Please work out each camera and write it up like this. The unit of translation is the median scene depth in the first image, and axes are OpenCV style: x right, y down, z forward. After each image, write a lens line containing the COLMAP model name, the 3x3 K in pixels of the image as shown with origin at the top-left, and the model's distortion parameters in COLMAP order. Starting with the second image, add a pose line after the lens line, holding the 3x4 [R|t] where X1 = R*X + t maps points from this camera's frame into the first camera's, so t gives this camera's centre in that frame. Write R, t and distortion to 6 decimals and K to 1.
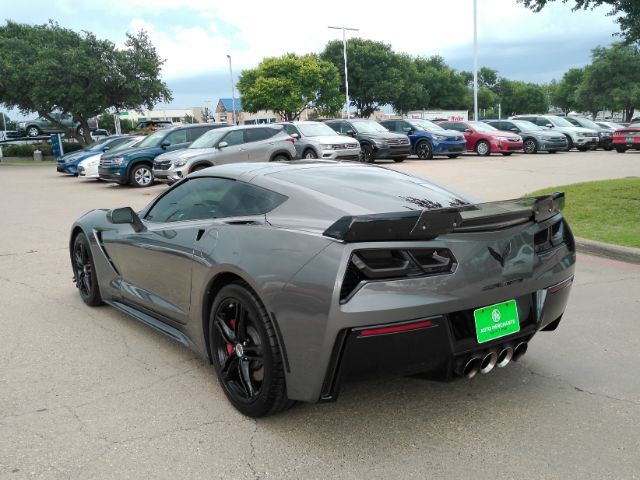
lens RADIAL K [[612.0, 0, 321.8], [0, 612.0, 243.0], [0, 0, 1]] dist [0.092533, -0.137936]
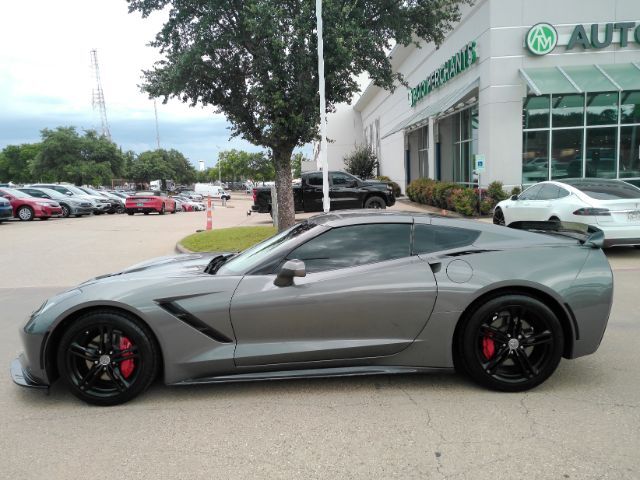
lens RADIAL K [[515.3, 0, 320.9], [0, 515.3, 240.3], [0, 0, 1]] dist [0.073903, -0.103309]
pose [[0.564636, -0.066907, 0.822624, -0.186860], [0.151201, 0.988226, -0.023406, -0.012301], [-0.811372, 0.137597, 0.568104, 0.097251]]
